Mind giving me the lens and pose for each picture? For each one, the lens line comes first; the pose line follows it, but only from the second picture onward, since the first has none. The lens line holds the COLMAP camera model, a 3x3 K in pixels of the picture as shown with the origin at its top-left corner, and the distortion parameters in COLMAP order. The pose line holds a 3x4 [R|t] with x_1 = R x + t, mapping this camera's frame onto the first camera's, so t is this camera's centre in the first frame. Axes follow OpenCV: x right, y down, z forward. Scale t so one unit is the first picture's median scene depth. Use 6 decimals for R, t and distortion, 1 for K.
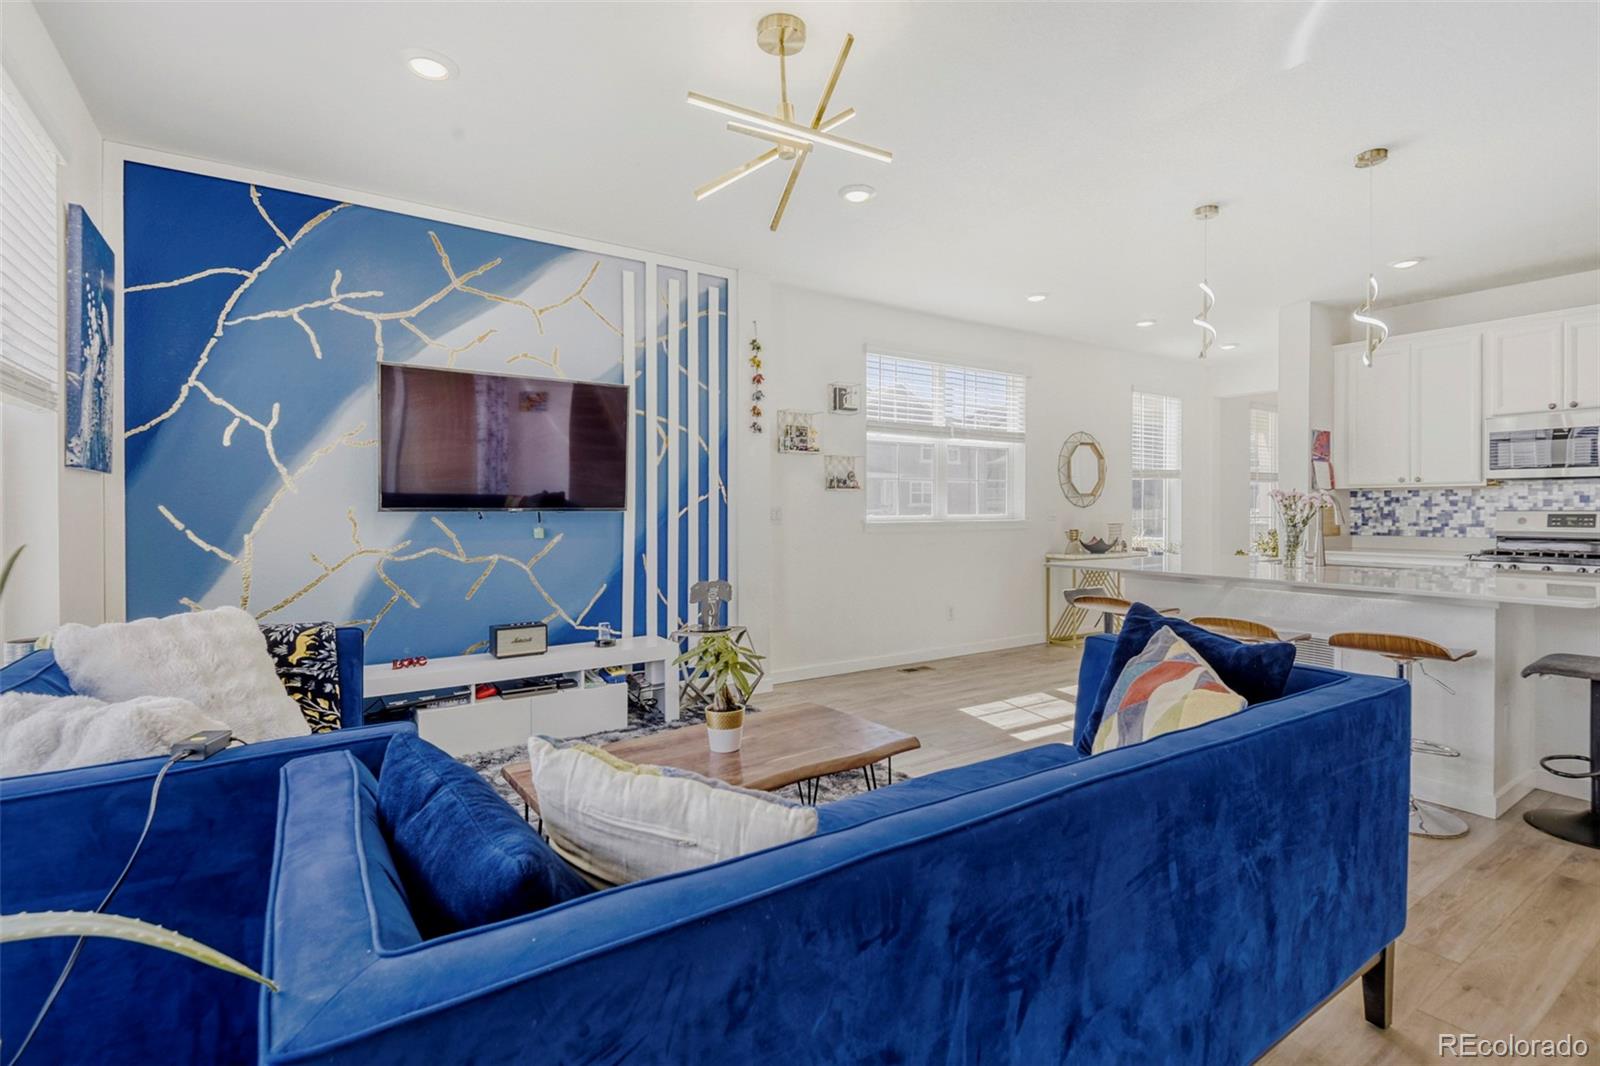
lens RADIAL K [[743.3, 0, 796.2], [0, 743.3, 519.5], [0, 0, 1]] dist [0.022809, -0.011716]
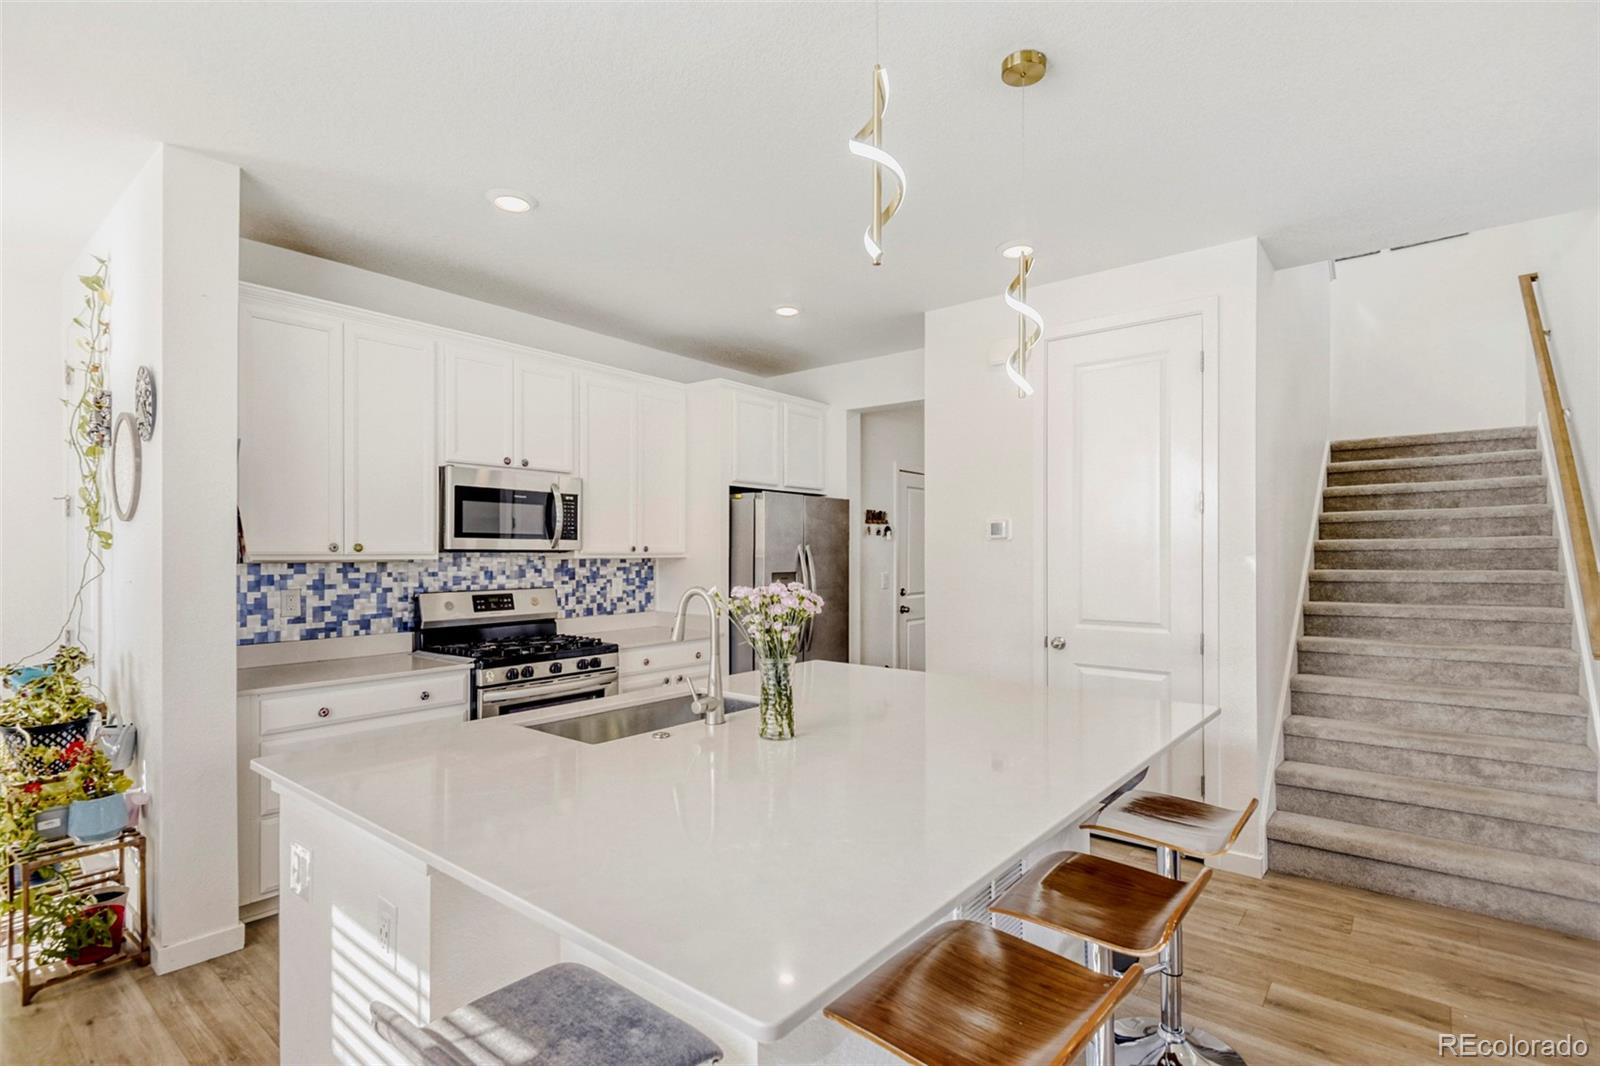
lens RADIAL K [[772.9, 0, 802.8], [0, 772.9, 556.5], [0, 0, 1]] dist [0.010242, -0.002236]
pose [[-0.300392, -0.002348, 0.953813, 0.129335], [0.015482, 0.999853, 0.007337, -0.047524], [-0.953690, 0.016971, -0.300311, 0.896952]]
